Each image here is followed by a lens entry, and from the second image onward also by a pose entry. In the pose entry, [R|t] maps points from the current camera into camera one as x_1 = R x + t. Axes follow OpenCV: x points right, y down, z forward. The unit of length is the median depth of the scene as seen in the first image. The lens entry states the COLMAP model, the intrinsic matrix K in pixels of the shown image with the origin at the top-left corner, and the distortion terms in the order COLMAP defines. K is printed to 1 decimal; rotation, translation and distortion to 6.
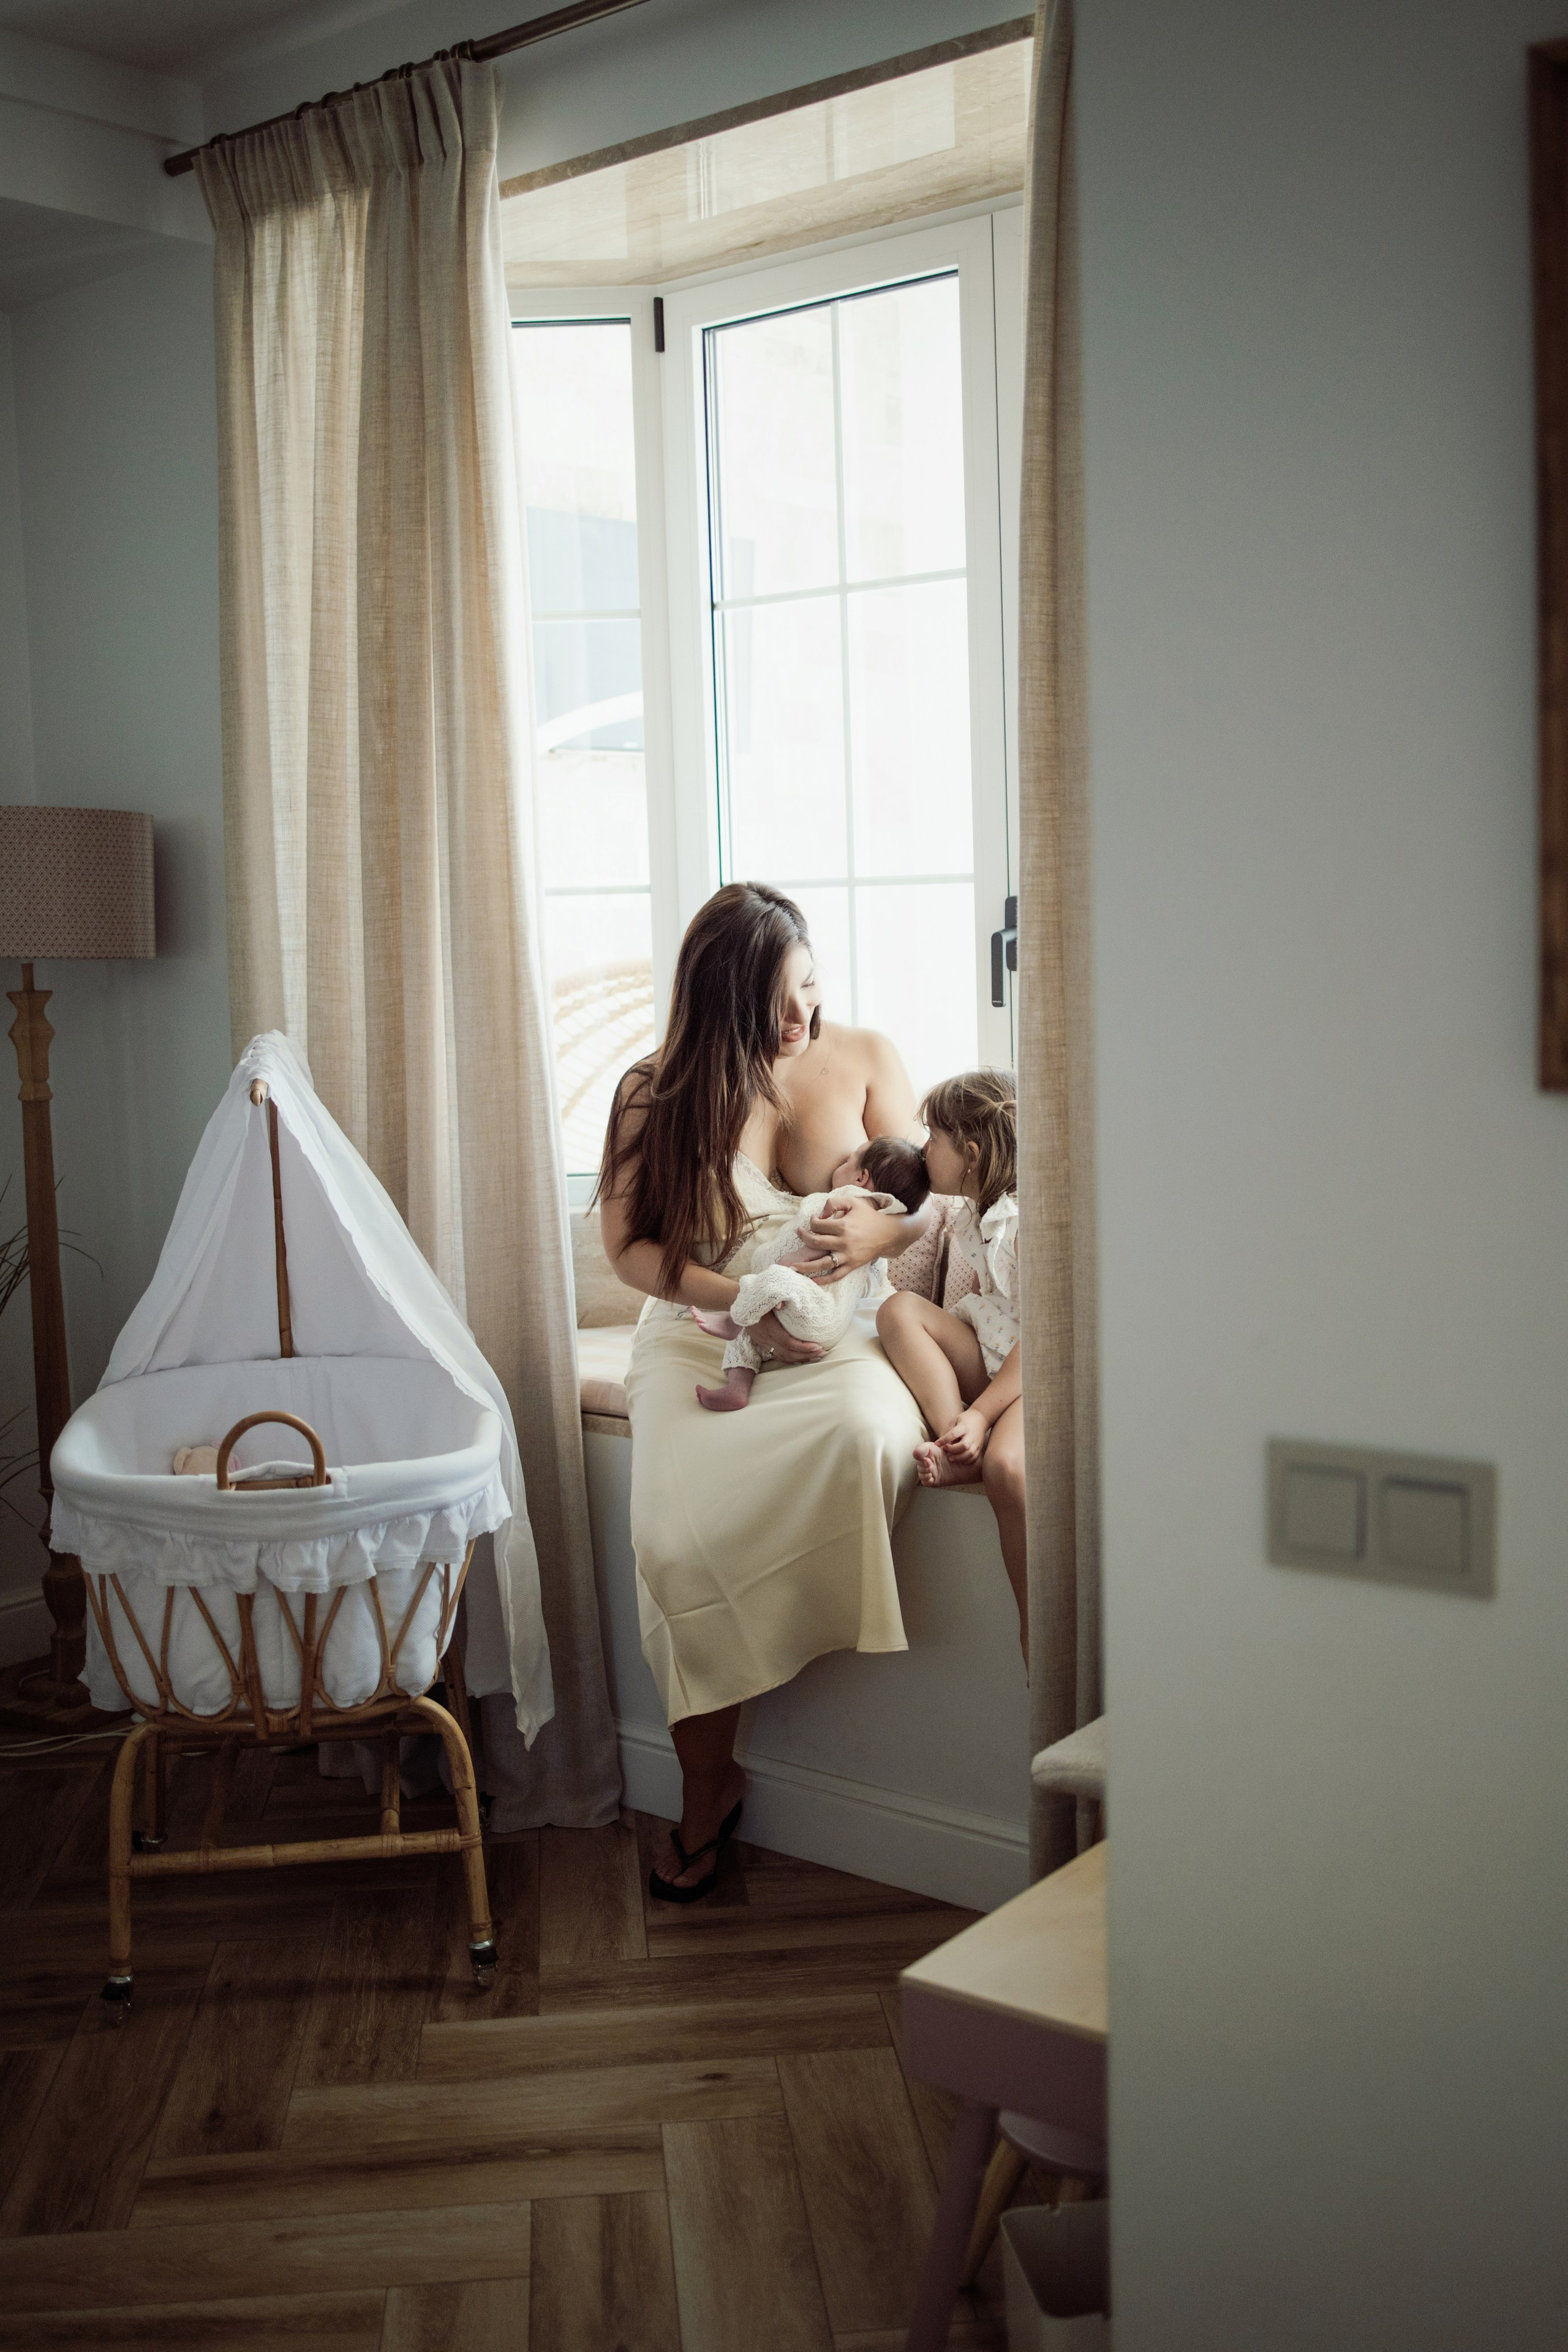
lens RADIAL K [[2382.0, 0, 778.2], [0, 2382.0, 1168.1], [0, 0, 1]] dist [-0.045946, 0.000000]
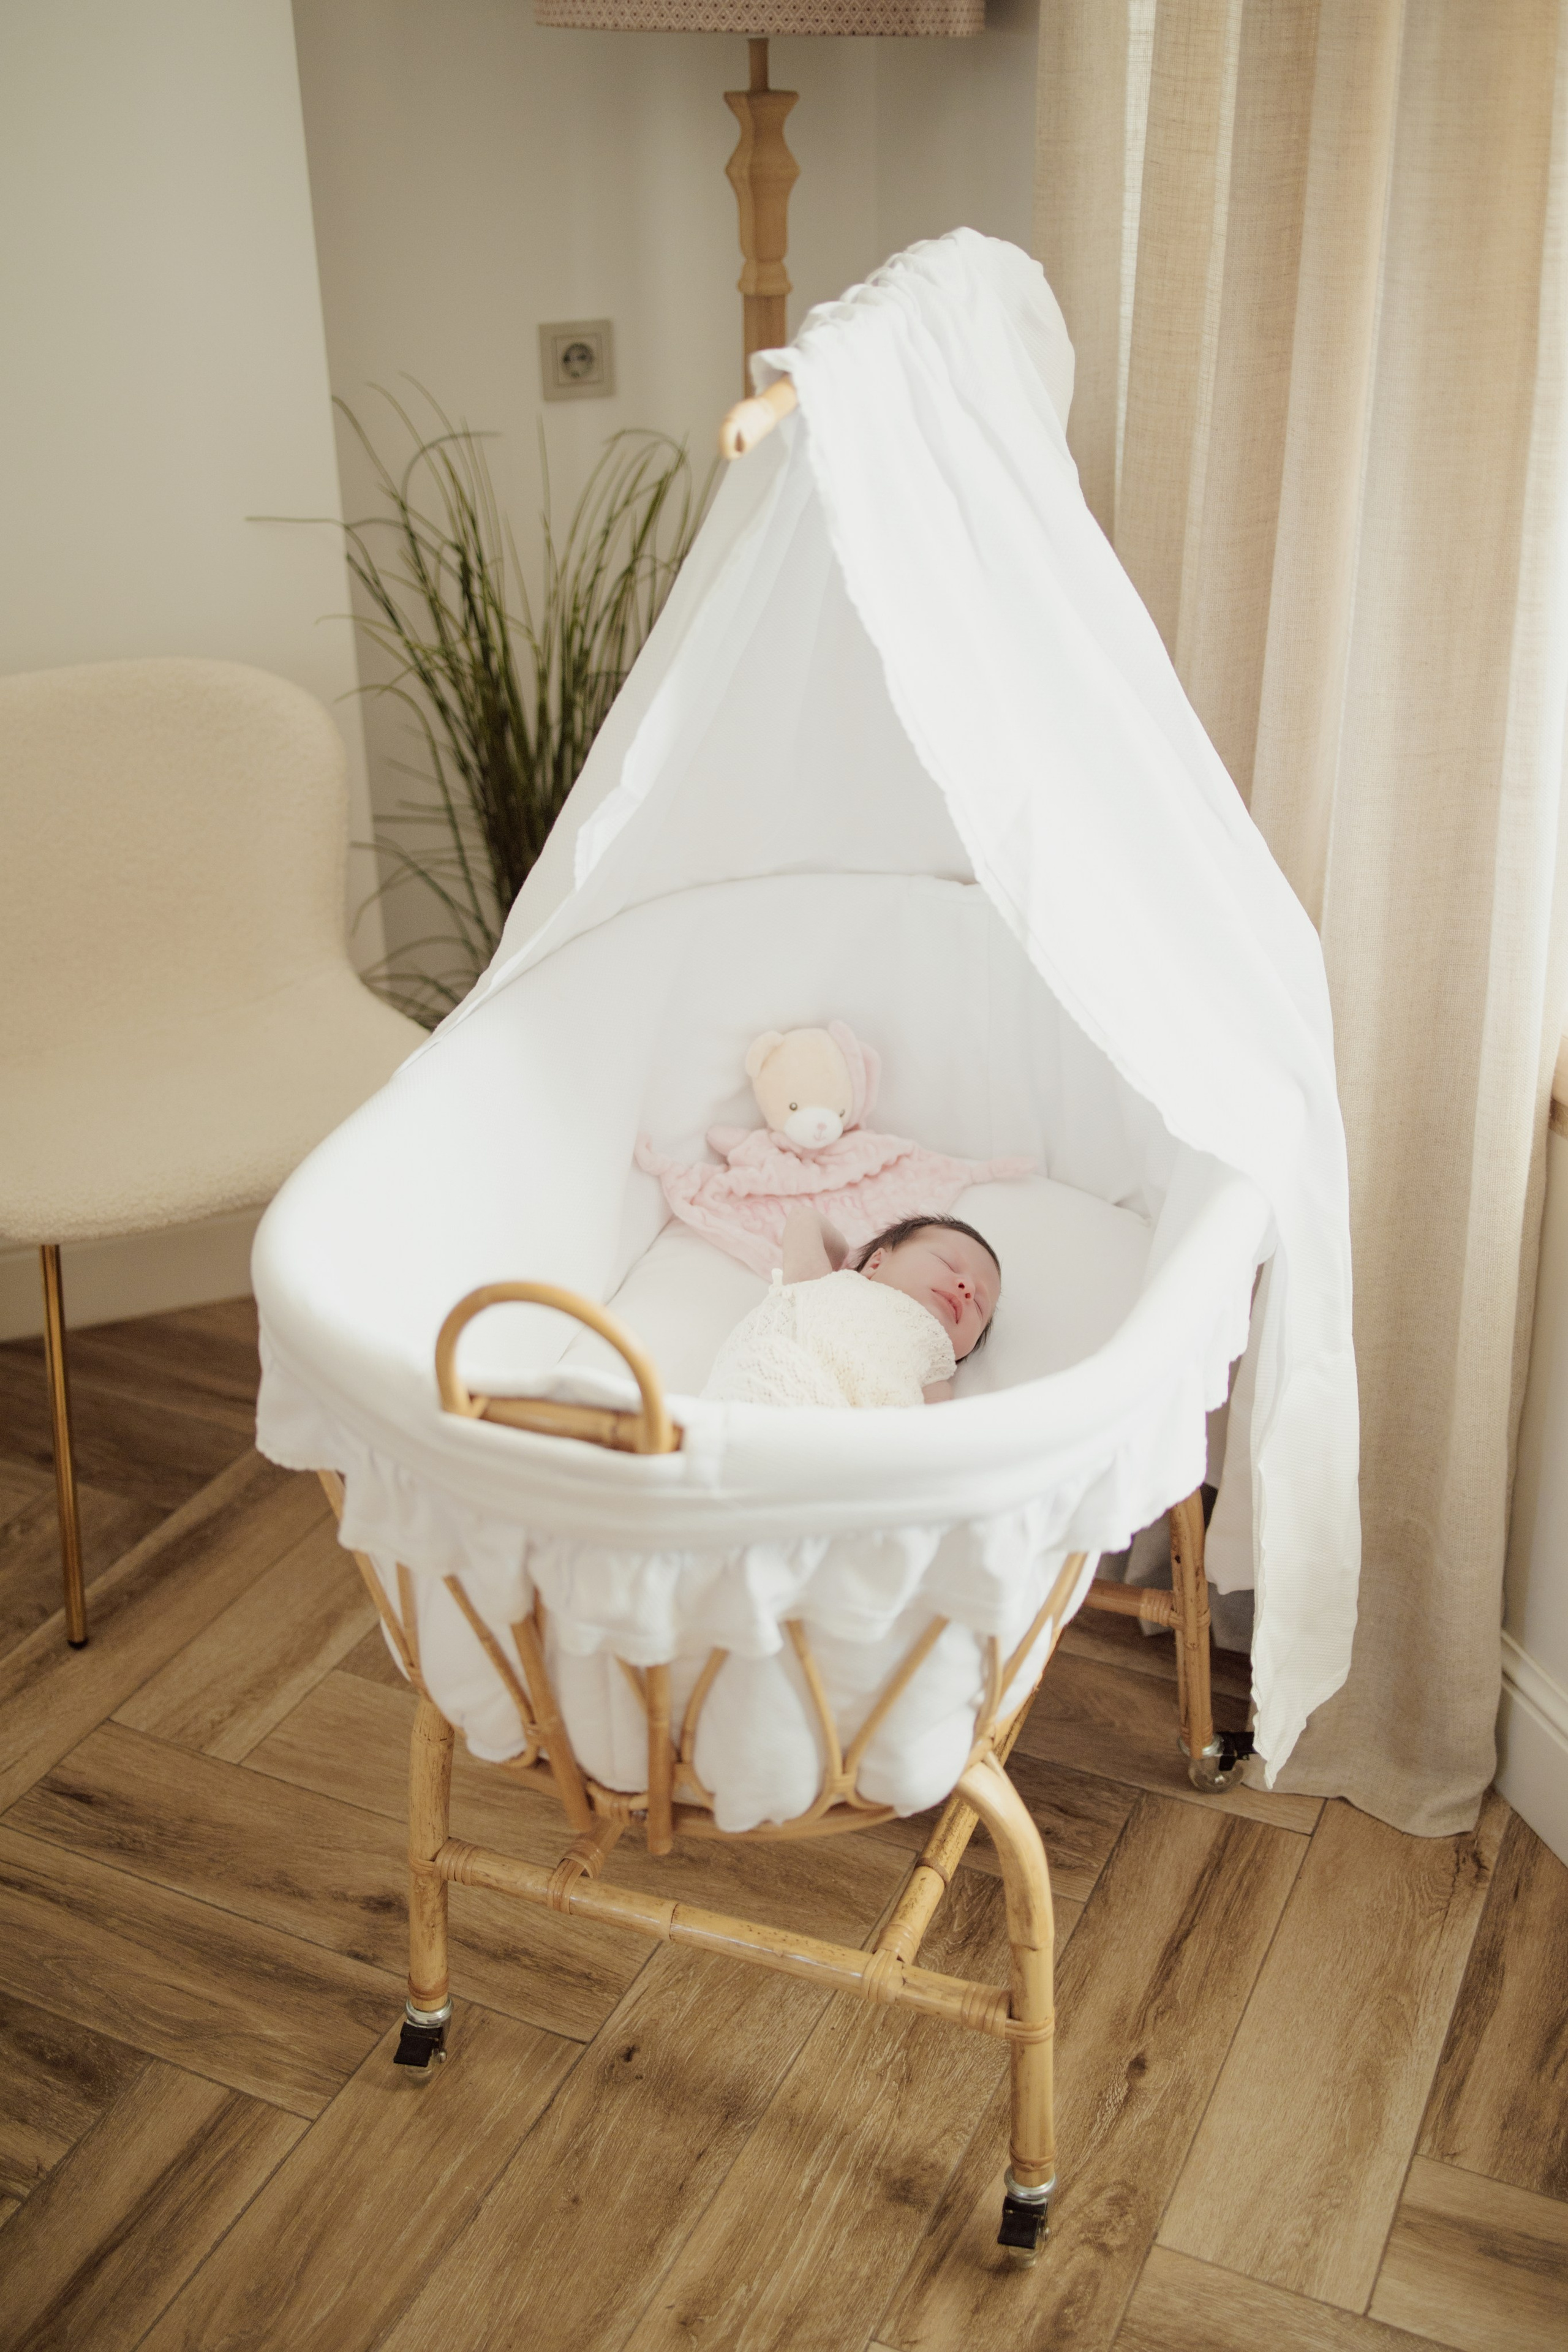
lens RADIAL K [[2382.0, 0, 808.6], [0, 2382.0, 1129.0], [0, 0, 1]] dist [-0.045946, 0.000000]
pose [[0.864199, 0.235981, -0.444379, 0.003585], [-0.065258, 0.928303, 0.366052, -0.063376], [0.498900, -0.287343, 0.817639, 0.578082]]
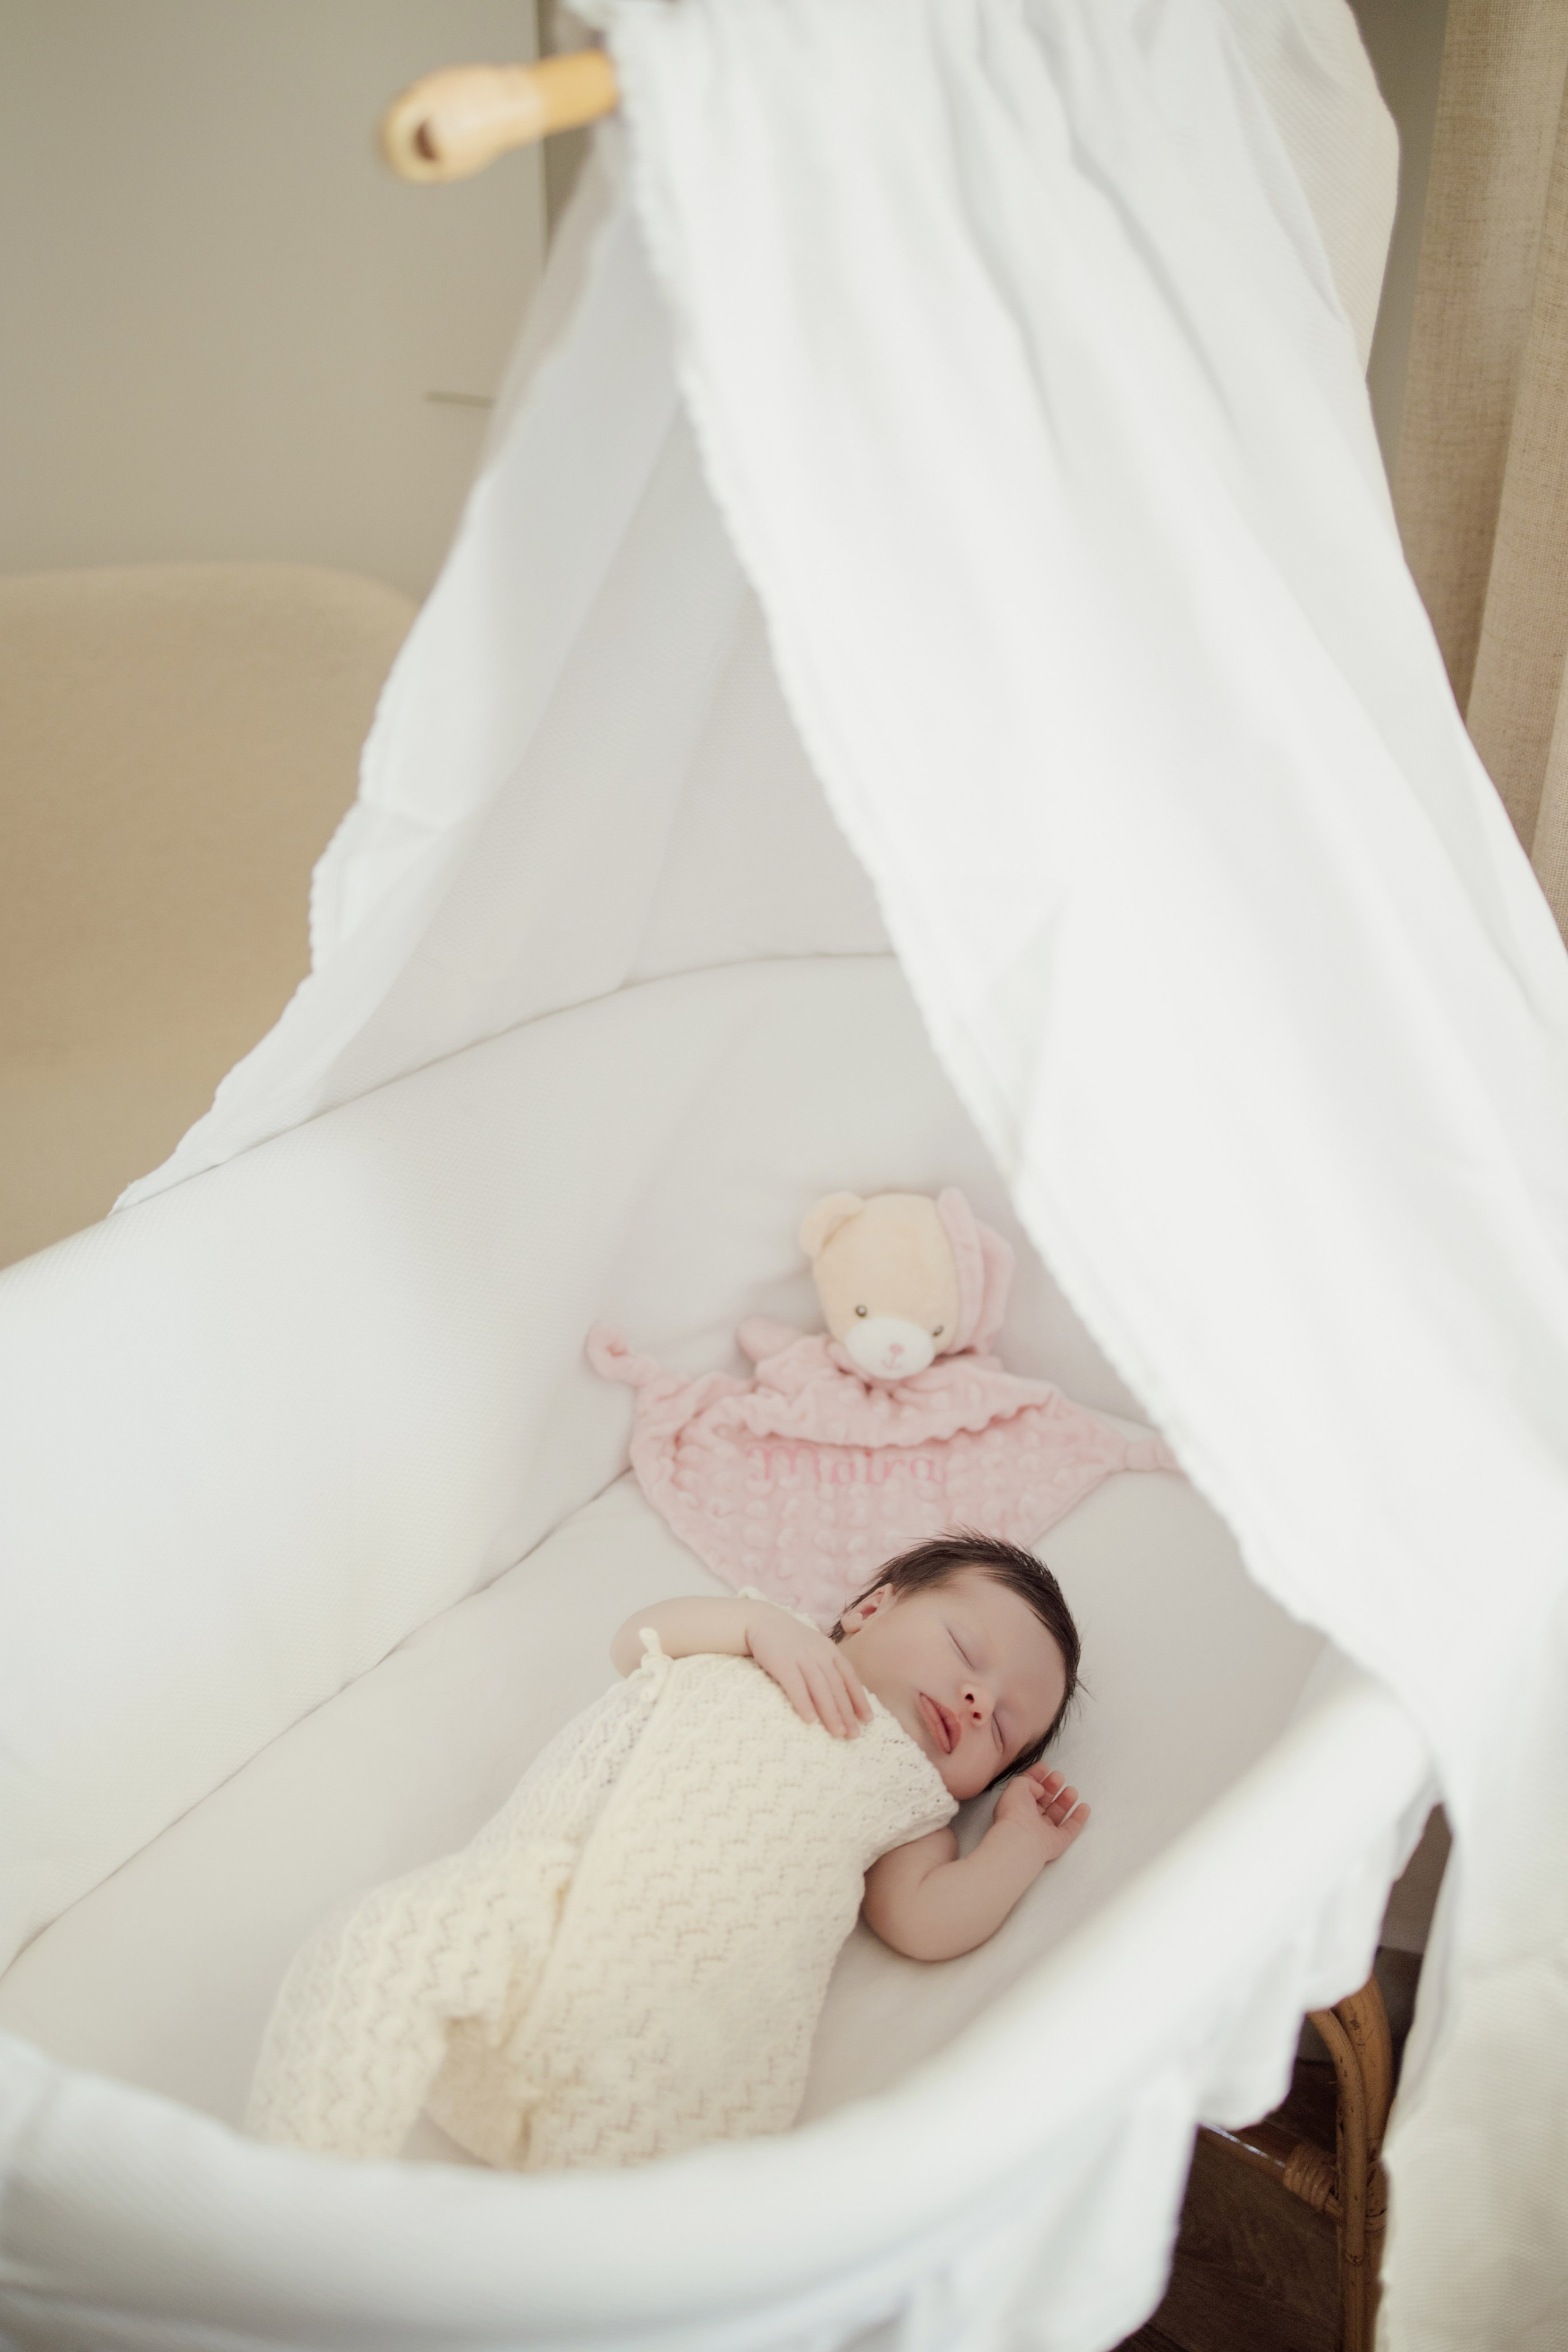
lens RADIAL K [[2382.0, 0, 771.1], [0, 2382.0, 1202.1], [0, 0, 1]] dist [-0.045946, 0.000000]
pose [[0.680486, 0.367386, -0.634008, -0.033533], [-0.093470, 0.901684, 0.422172, -0.031033], [0.726775, -0.228022, 0.647923, 0.793672]]
